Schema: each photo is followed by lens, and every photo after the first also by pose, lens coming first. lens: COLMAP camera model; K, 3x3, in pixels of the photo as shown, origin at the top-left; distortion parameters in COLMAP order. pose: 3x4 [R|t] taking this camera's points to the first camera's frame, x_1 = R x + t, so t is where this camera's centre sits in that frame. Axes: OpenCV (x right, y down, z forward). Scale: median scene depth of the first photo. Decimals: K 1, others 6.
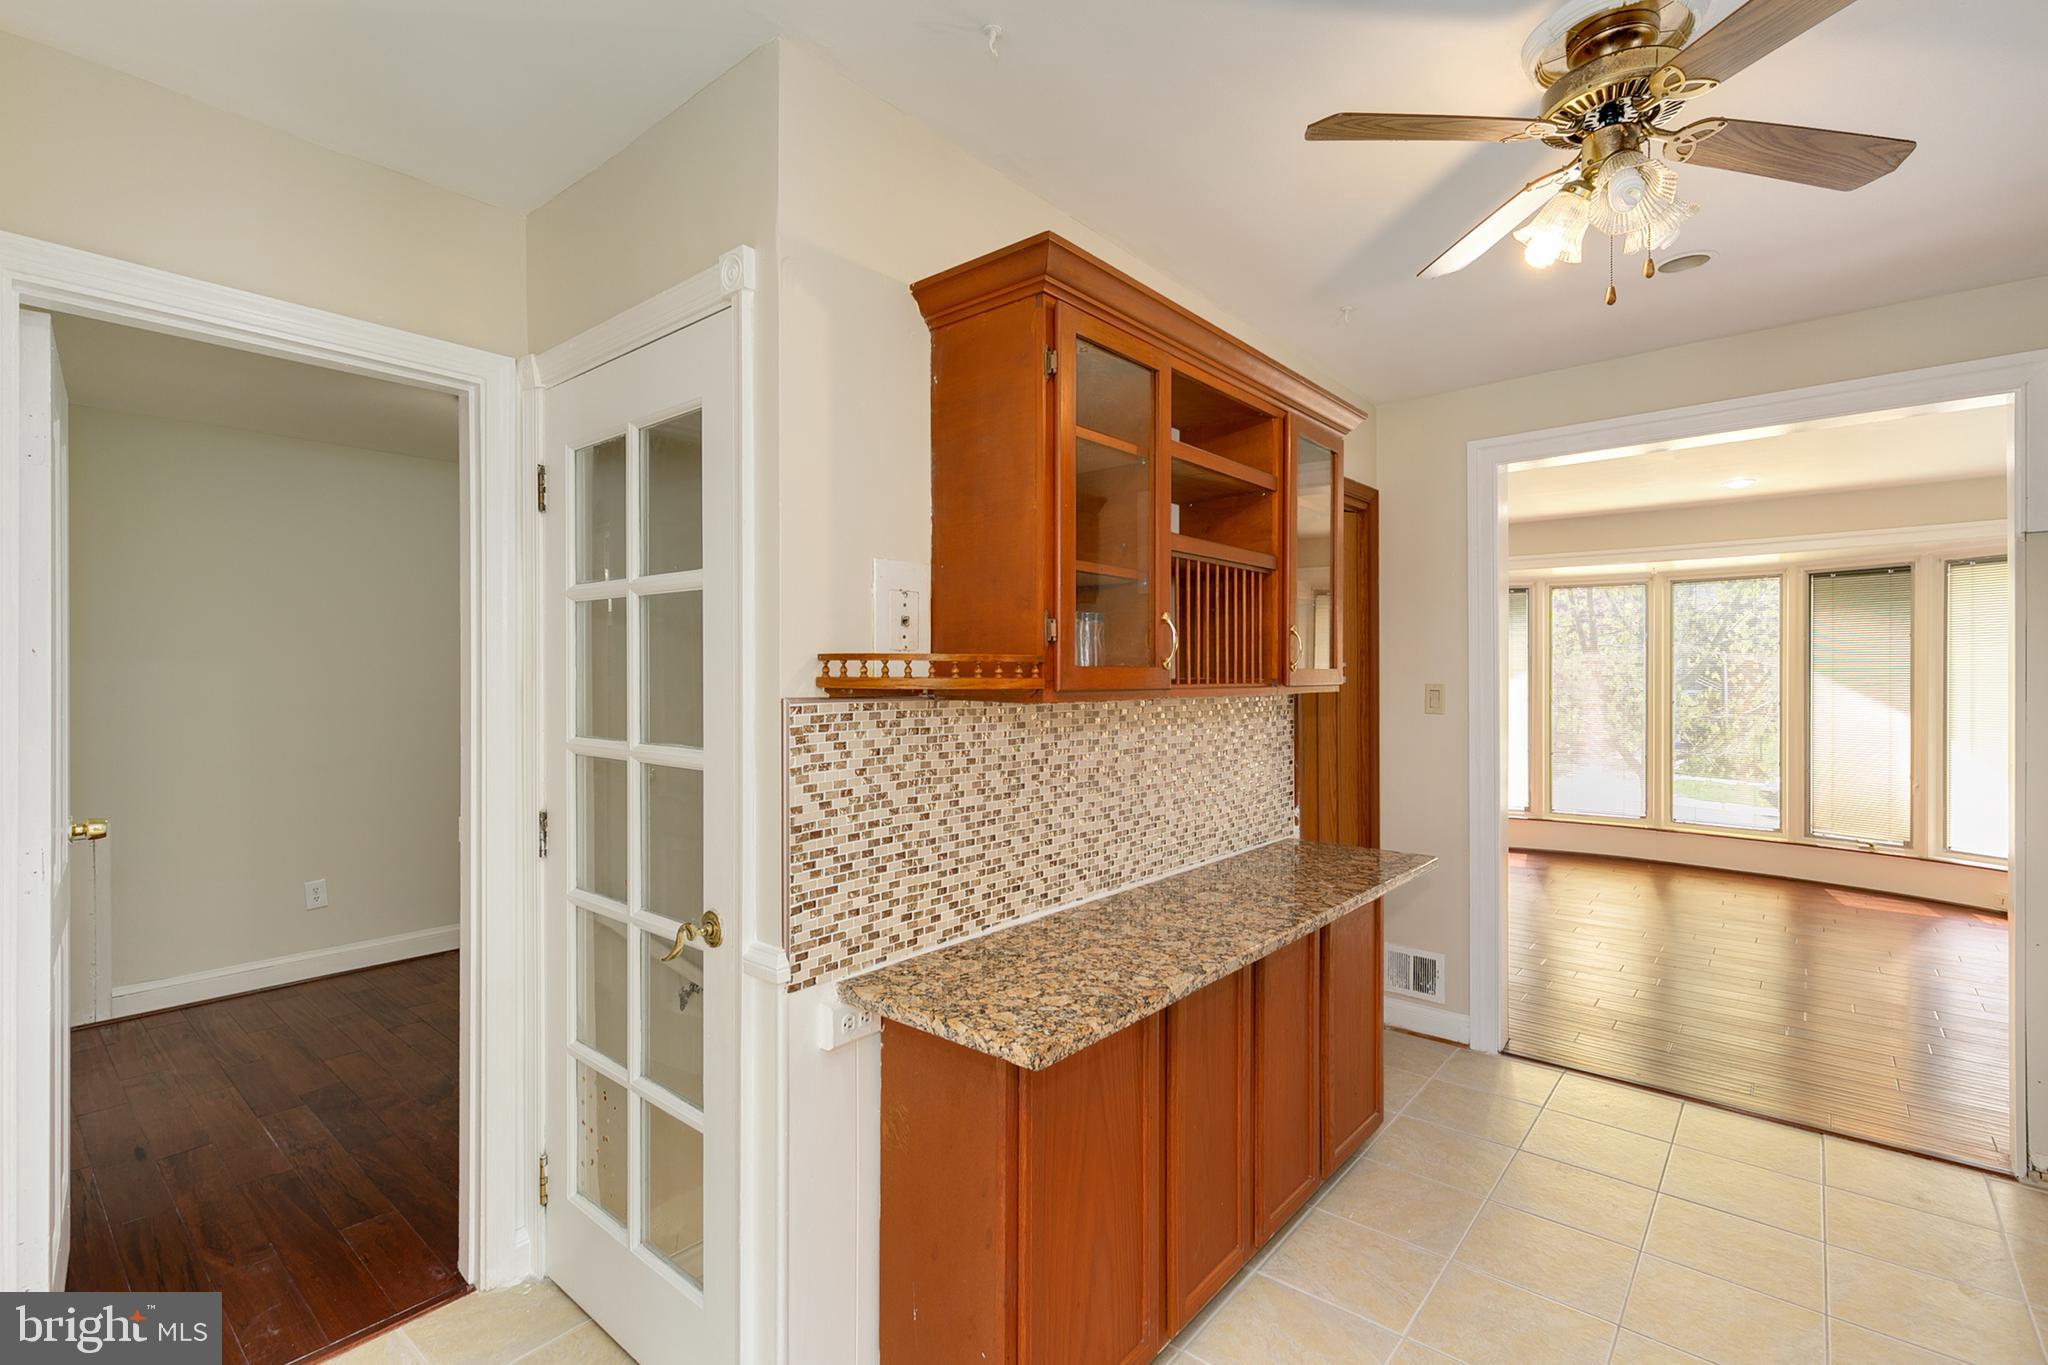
lens RADIAL K [[934.1, 0, 1017.5], [0, 934.1, 673.1], [0, 0, 1]] dist [-0.000385, -0.001645]
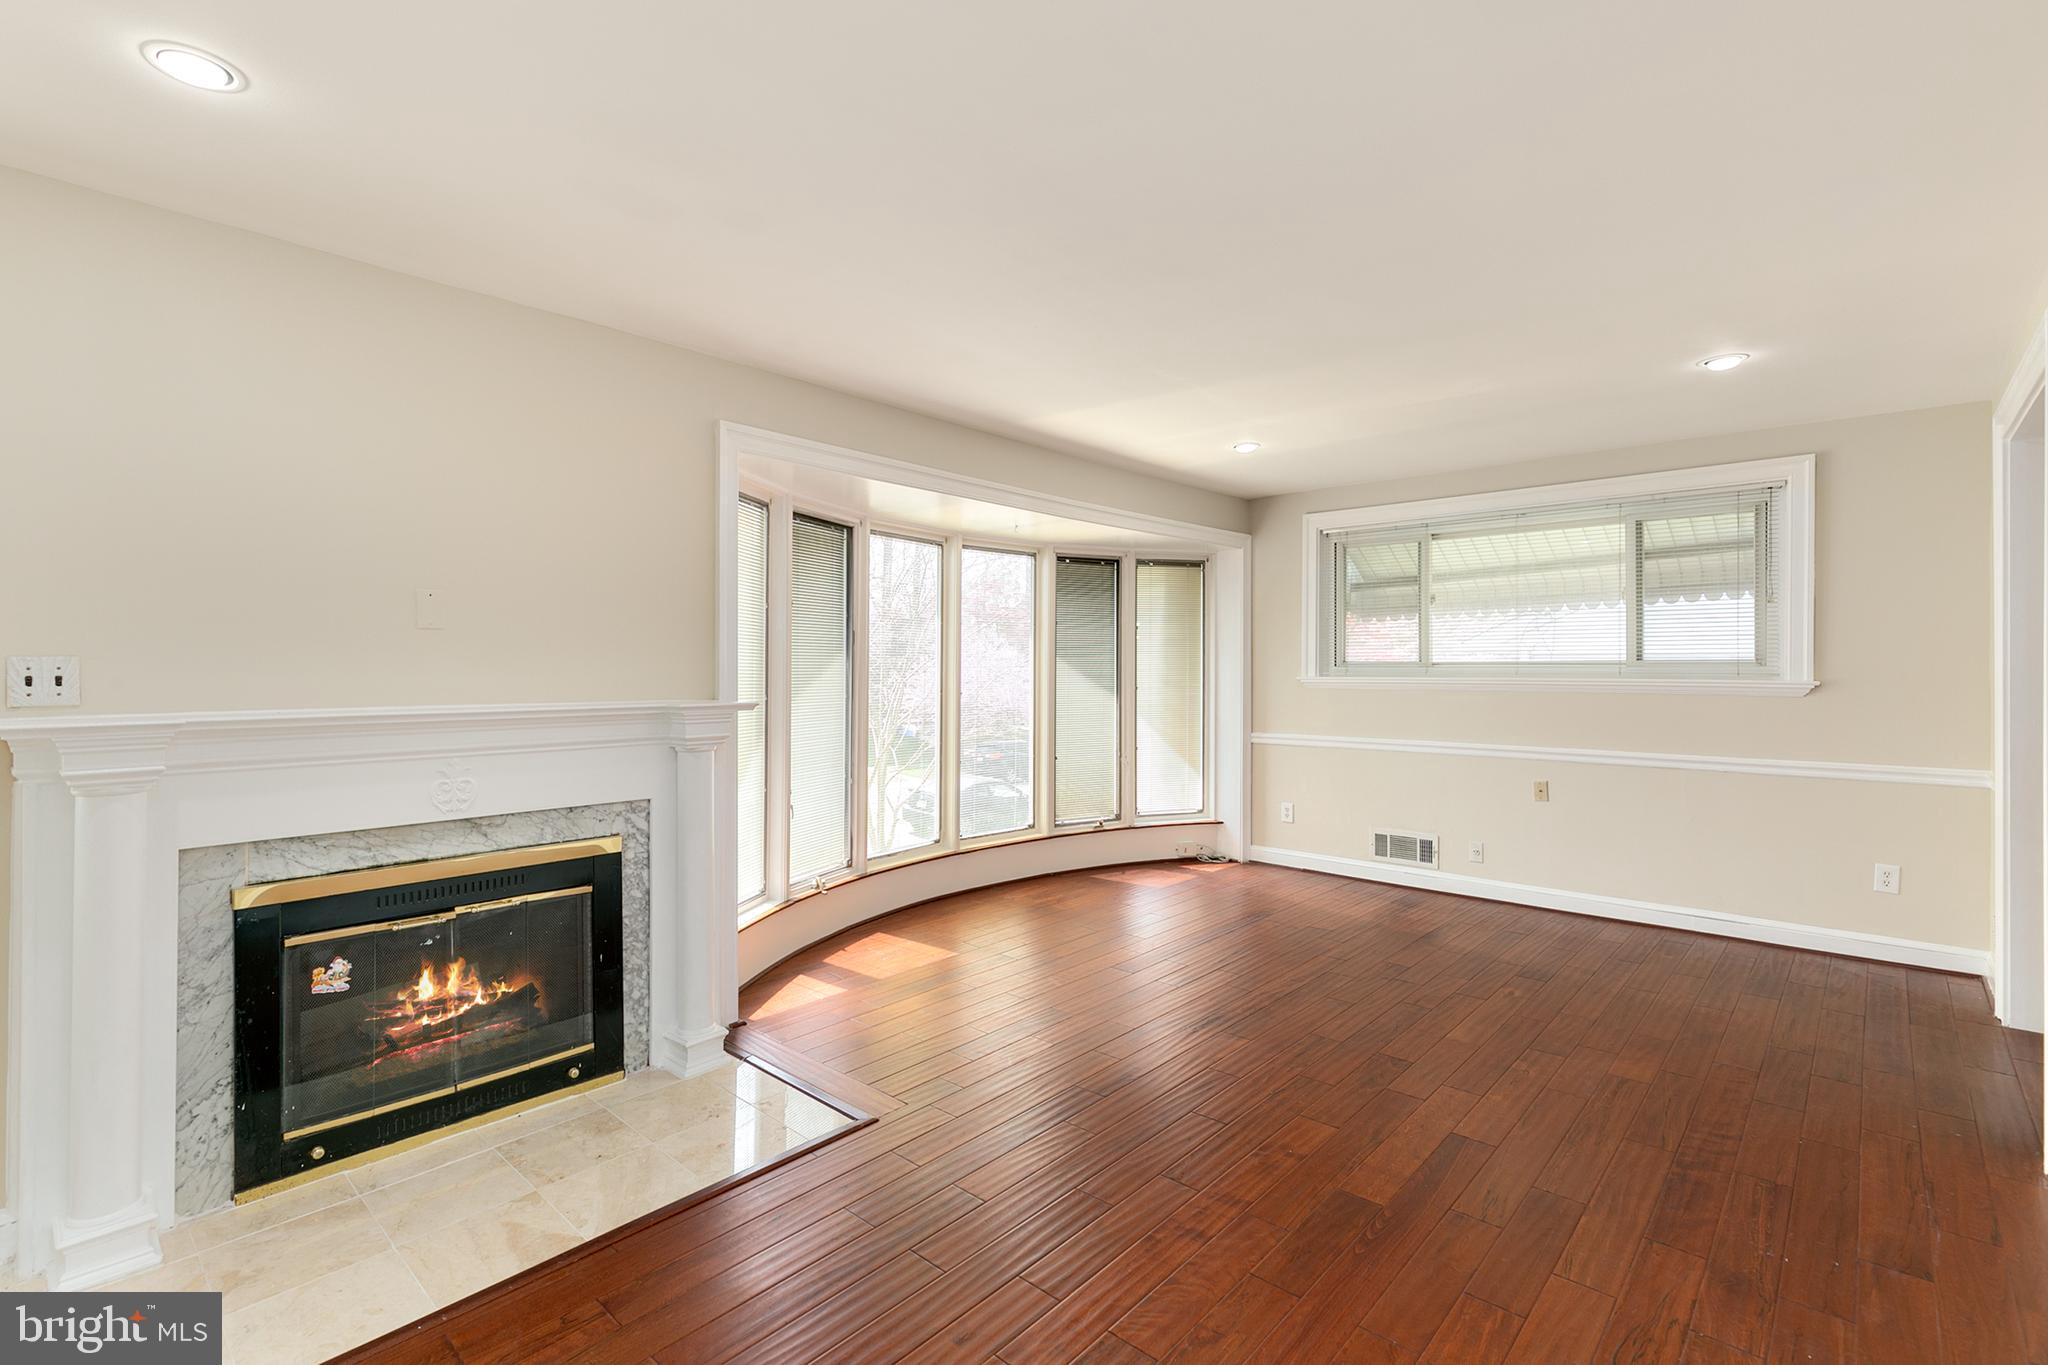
lens RADIAL K [[934.1, 0, 1025.4], [0, 934.1, 638.7], [0, 0, 1]] dist [-0.000385, -0.001645]
pose [[0.025113, 0.028375, 0.999282, -0.129650], [-0.007400, 0.999575, -0.028197, 0.007622], [-0.999657, -0.006686, 0.025312, 1.035423]]
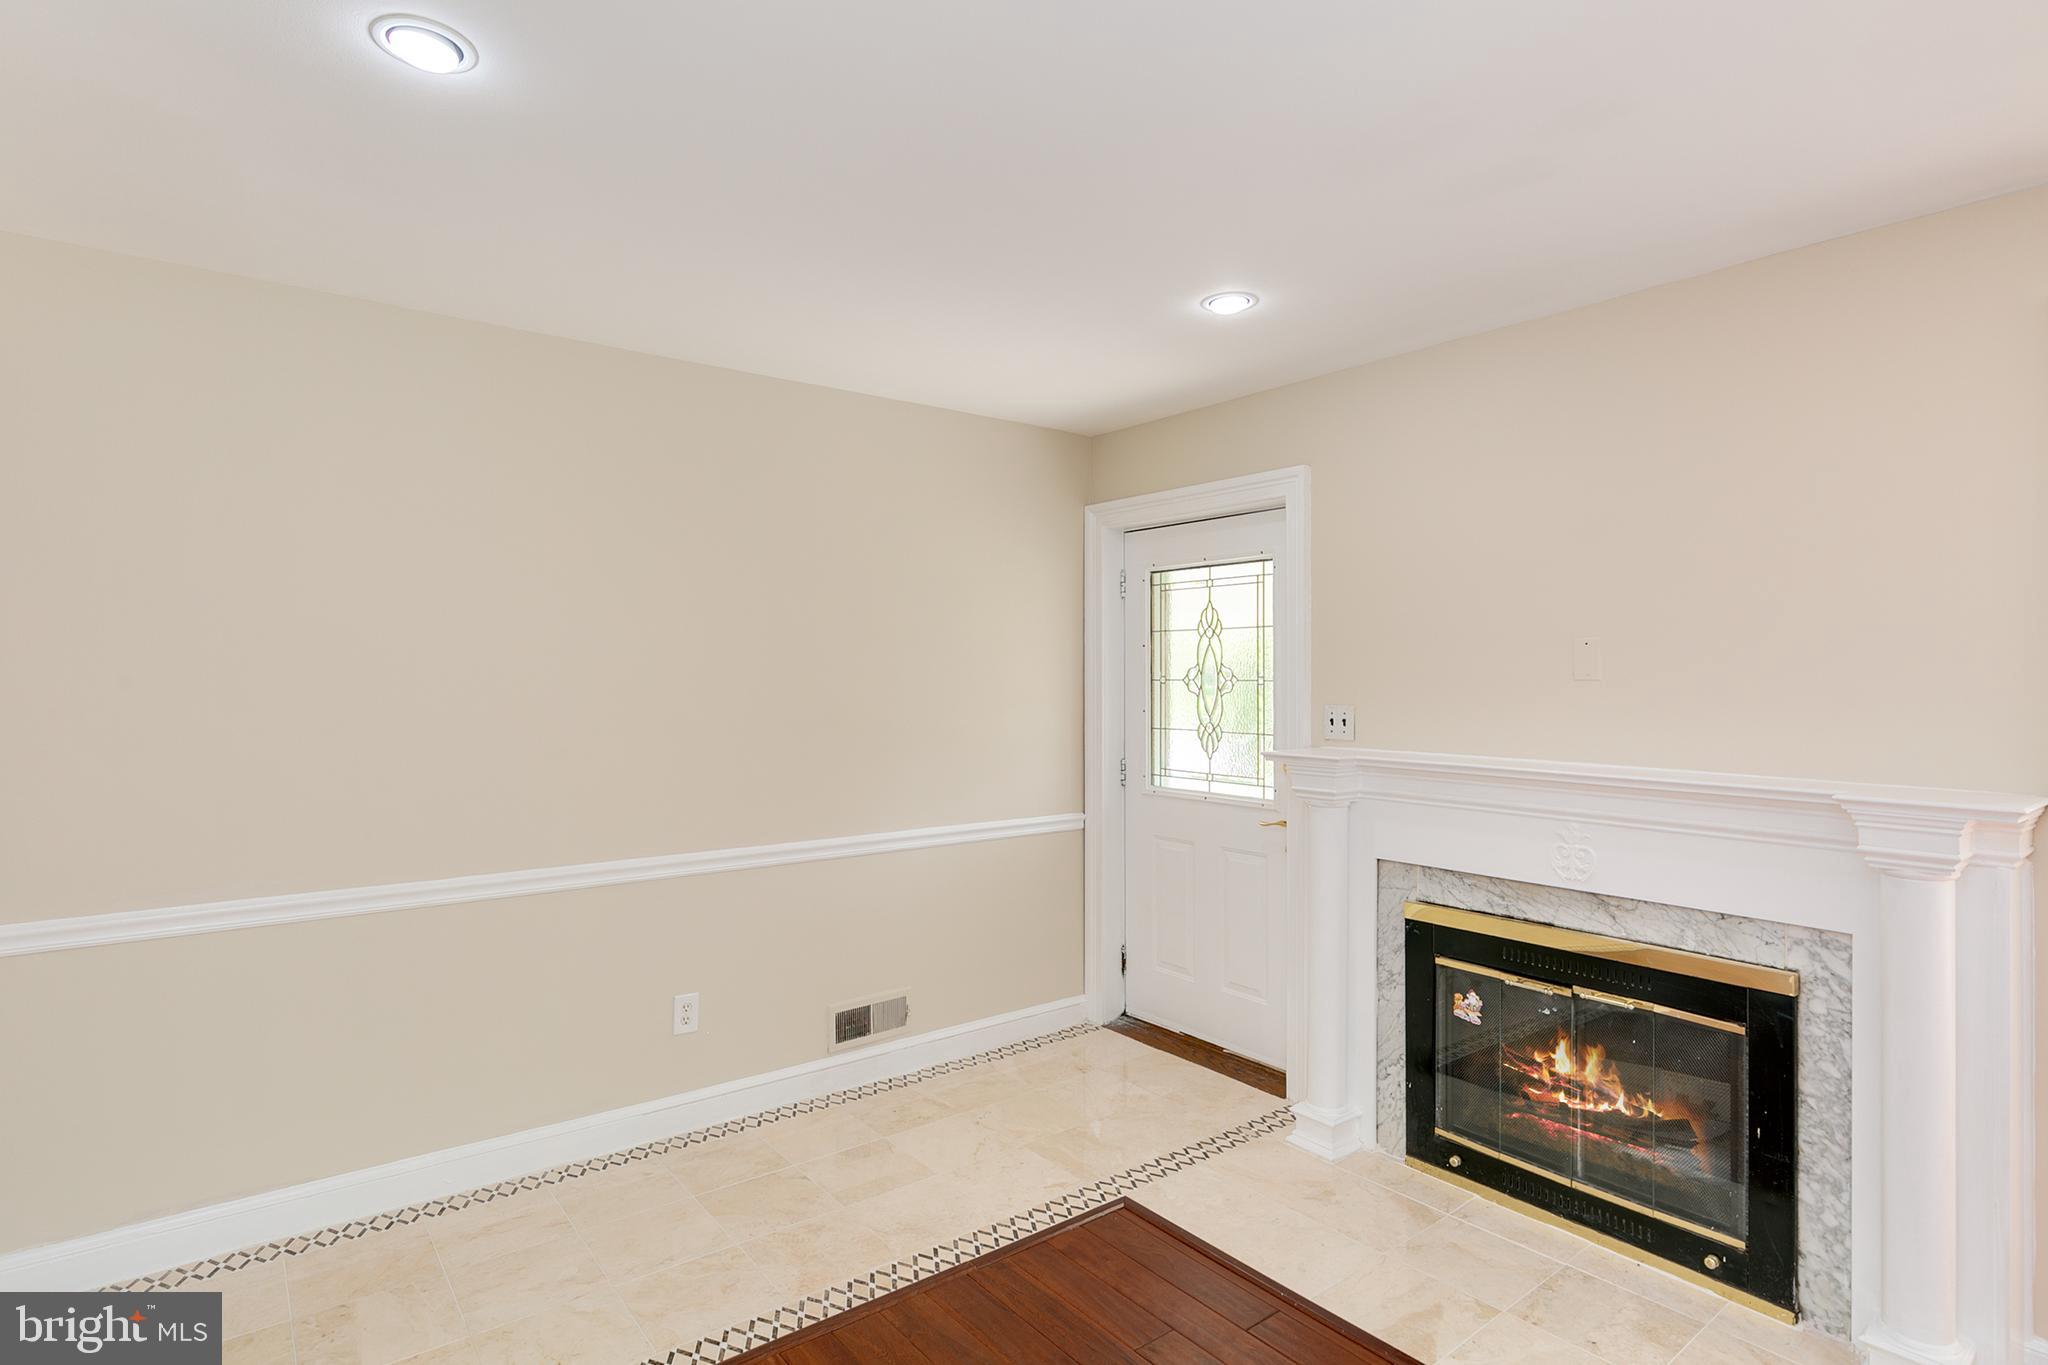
lens RADIAL K [[1042.2, 0, 1022.4], [0, 1042.2, 672.3], [0, 0, 1]] dist [-0.010132, -0.000672]
pose [[0.979891, 0.010396, -0.199264, 0.163048], [-0.011204, 0.999933, -0.002928, -0.007065], [0.199221, 0.005102, 0.979941, 0.828292]]
